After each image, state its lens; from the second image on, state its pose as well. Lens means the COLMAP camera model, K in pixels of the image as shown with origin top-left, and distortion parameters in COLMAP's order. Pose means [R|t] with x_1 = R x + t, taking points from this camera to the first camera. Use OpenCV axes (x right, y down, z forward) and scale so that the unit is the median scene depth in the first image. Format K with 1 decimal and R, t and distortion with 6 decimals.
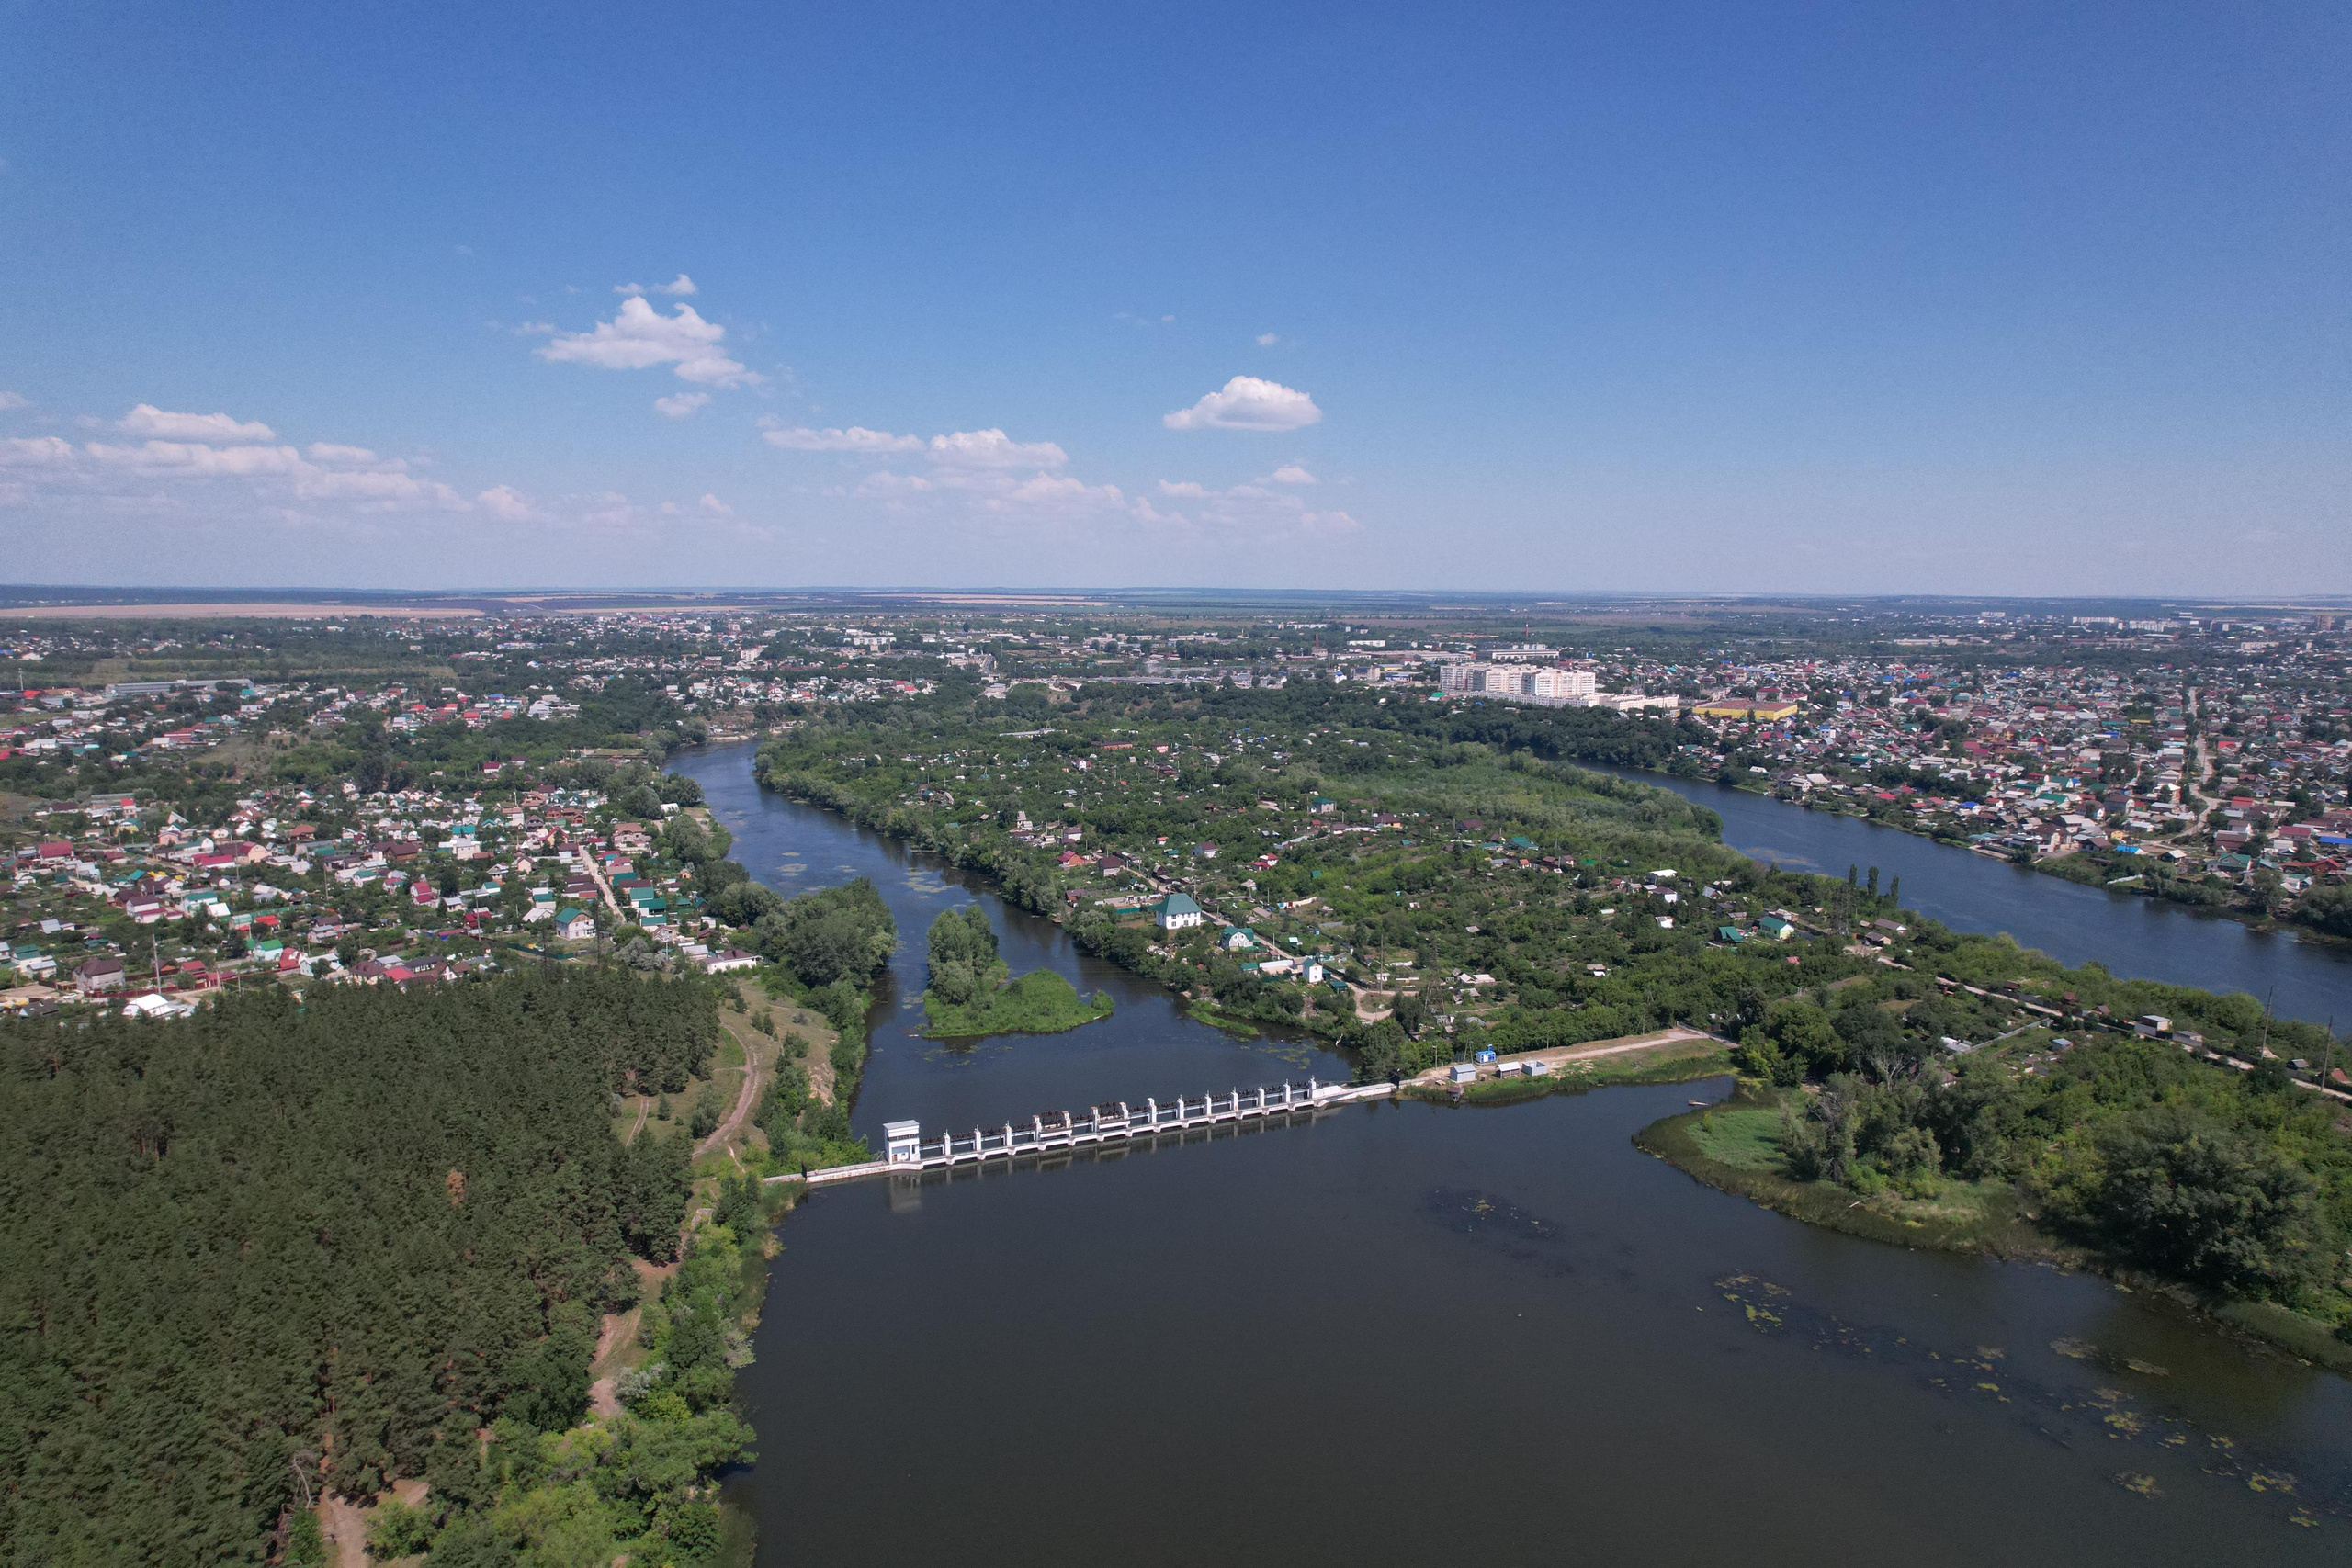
lens RADIAL K [[1499.3, 0, 1187.8], [0, 1499.3, 785.5], [0, 0, 1]] dist [-0.083620, 0.072112]
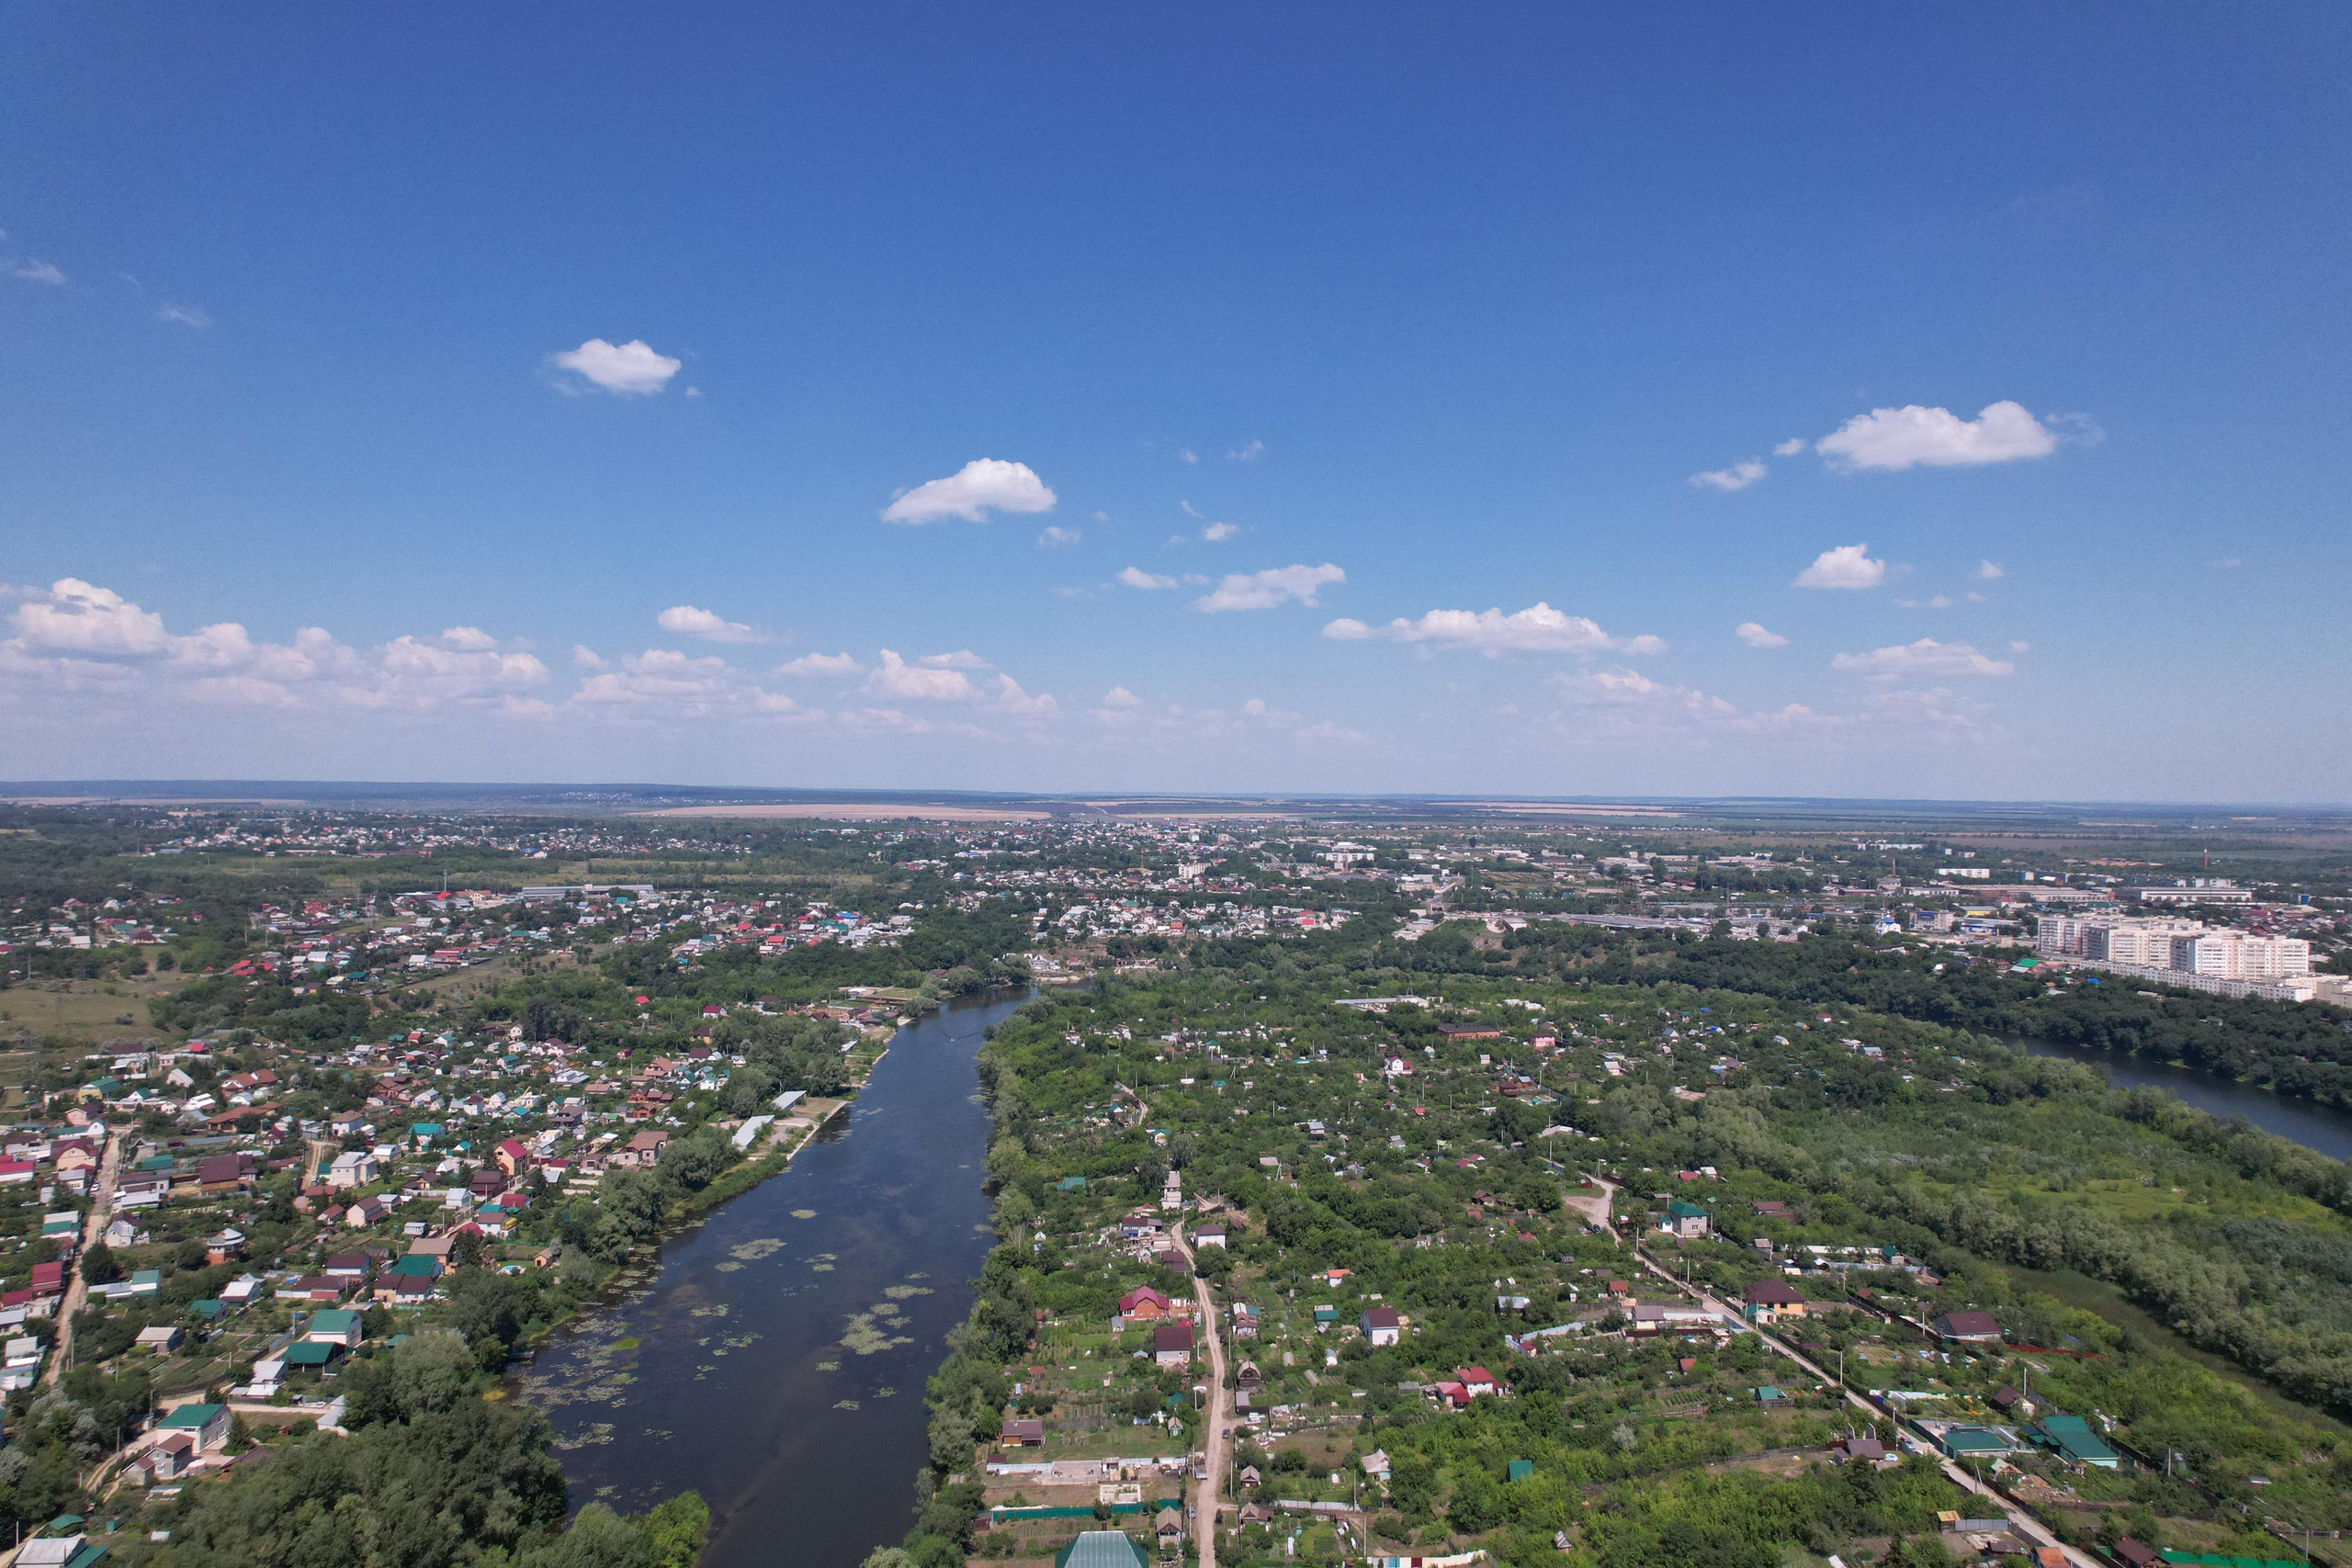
lens RADIAL K [[1511.0, 0, 1176.4], [0, 1511.0, 798.2], [0, 0, 1]] dist [-0.081651, 0.069216]
pose [[0.923412, 0.006523, -0.383756, 0.165377], [-0.056106, 0.991409, -0.118153, -0.081810], [0.379688, 0.130635, 0.915845, 0.561255]]
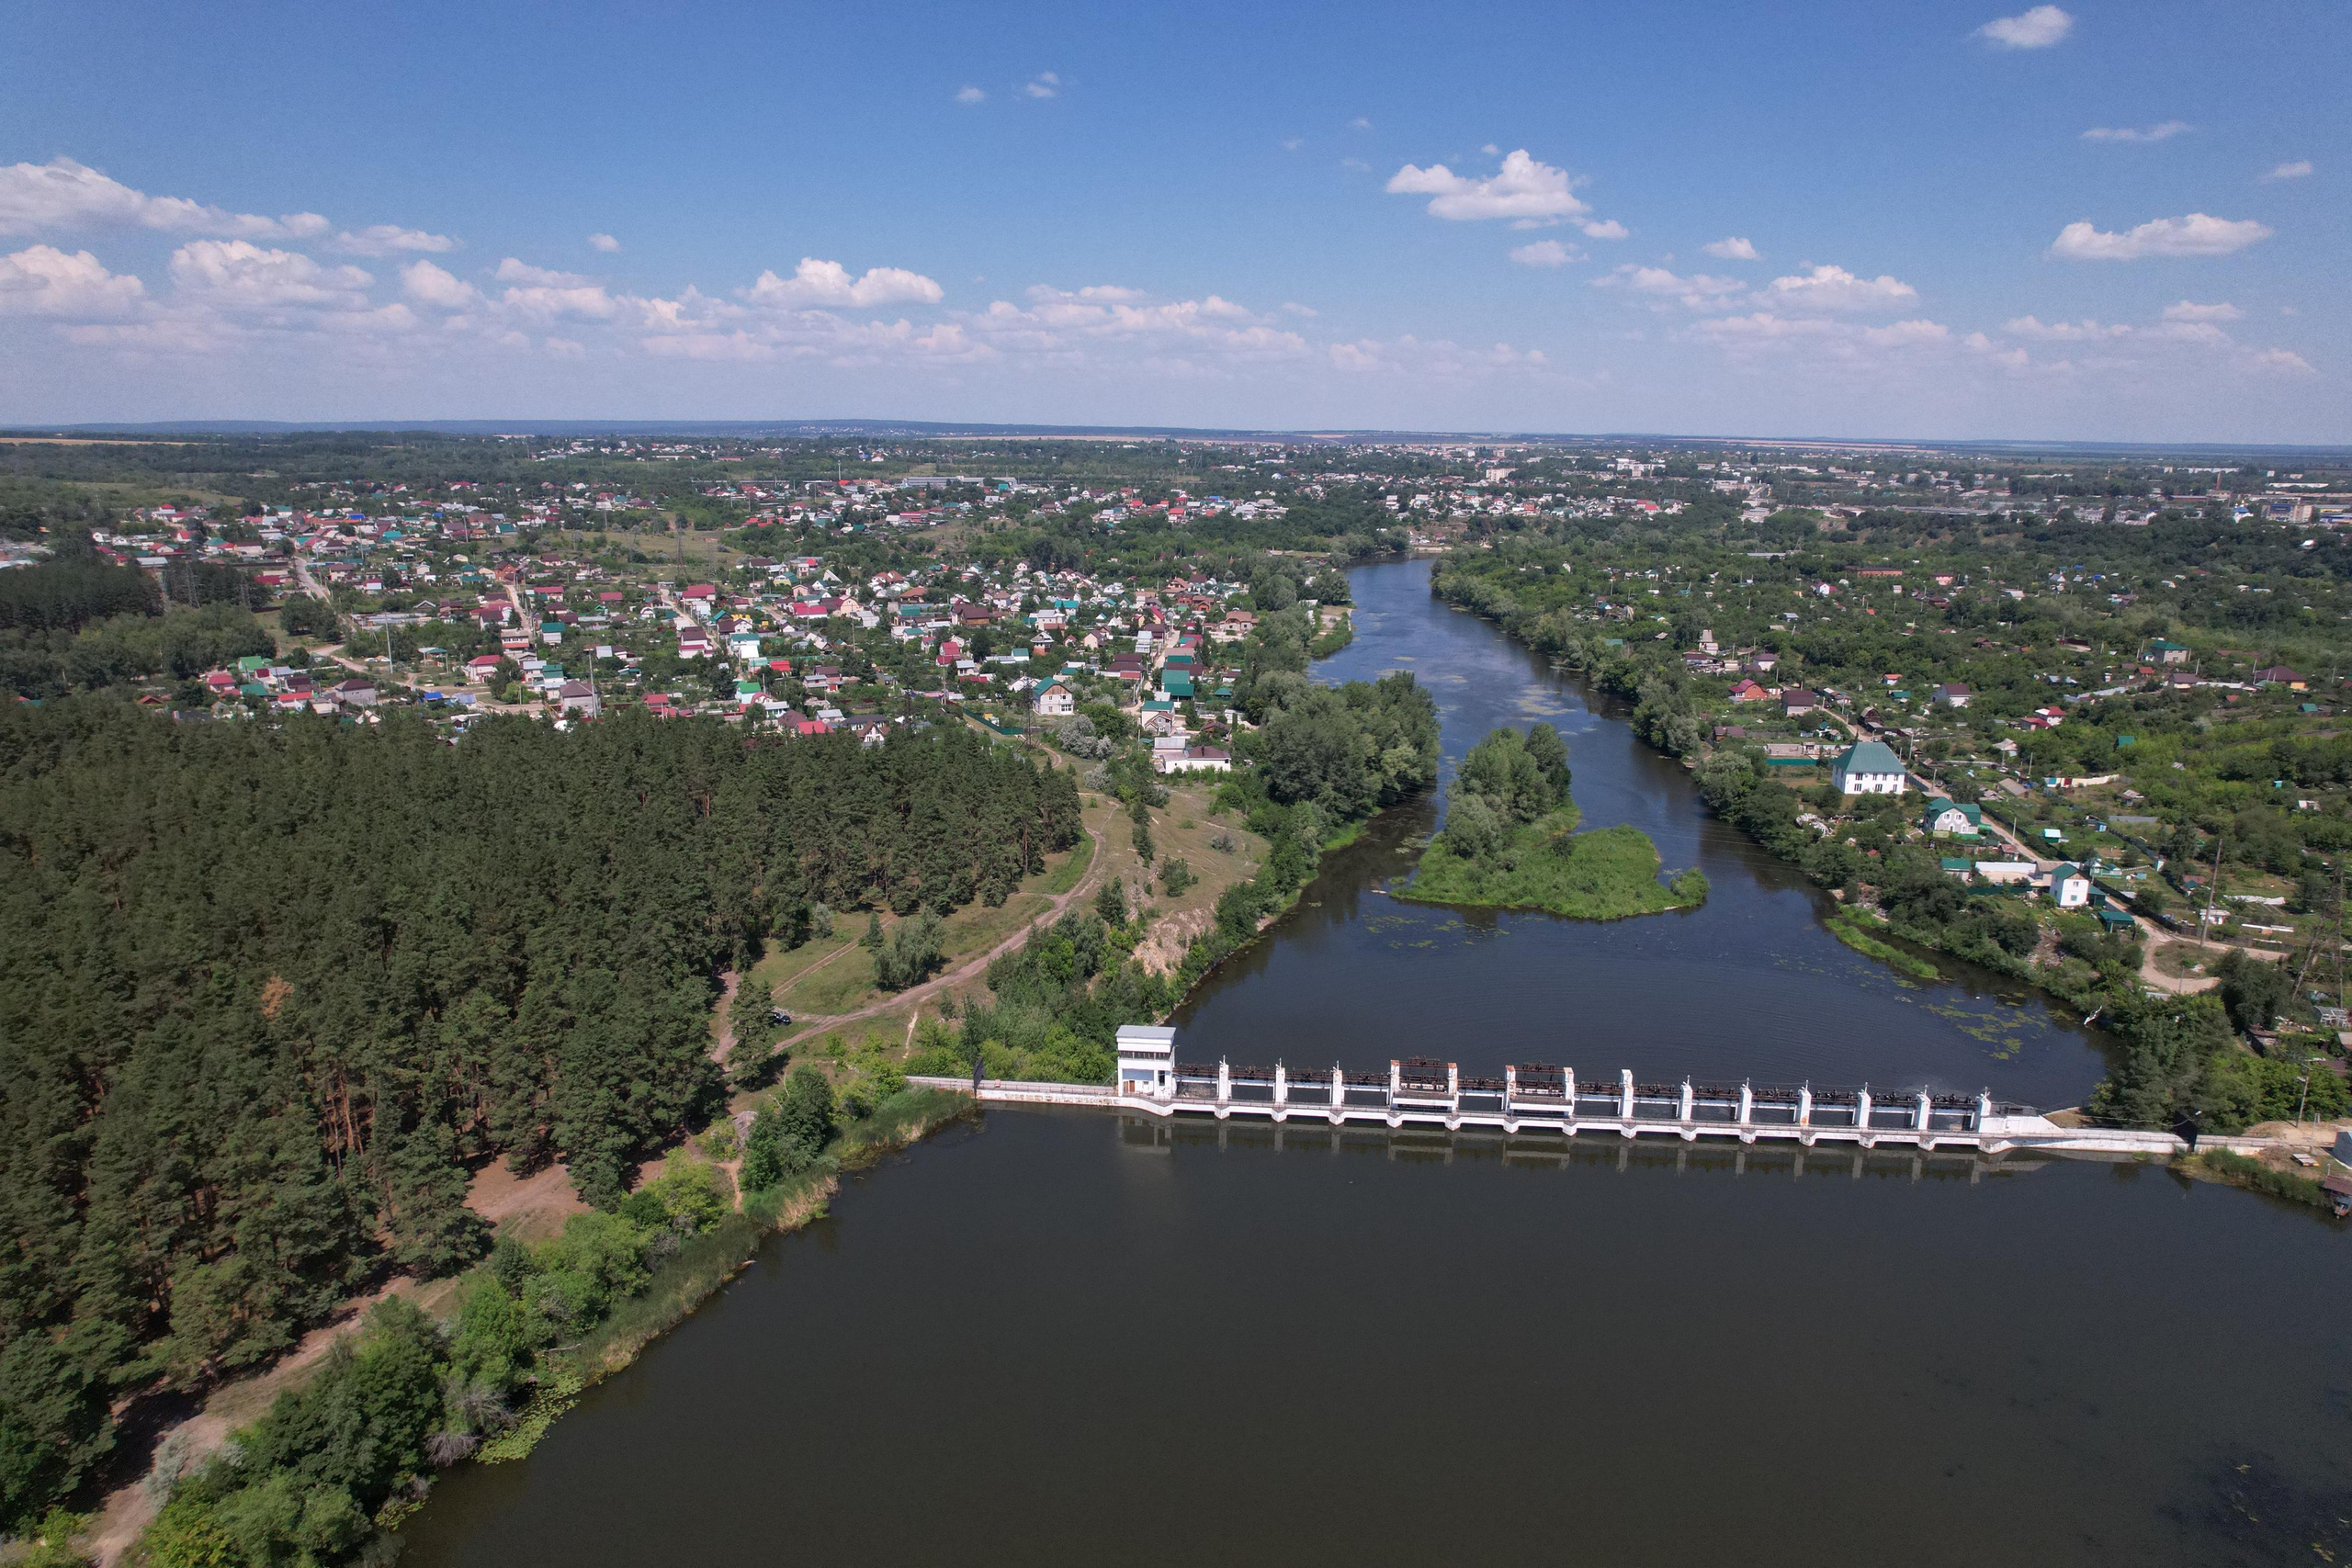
lens RADIAL K [[1501.0, 0, 1183.5], [0, 1501.0, 825.9], [0, 0, 1]] dist [-0.078526, 0.071986]
pose [[0.867164, 0.131664, -0.480303, 0.045650], [-0.070819, 0.987220, 0.142764, 0.035524], [0.492961, -0.089786, 0.865406, 0.276734]]
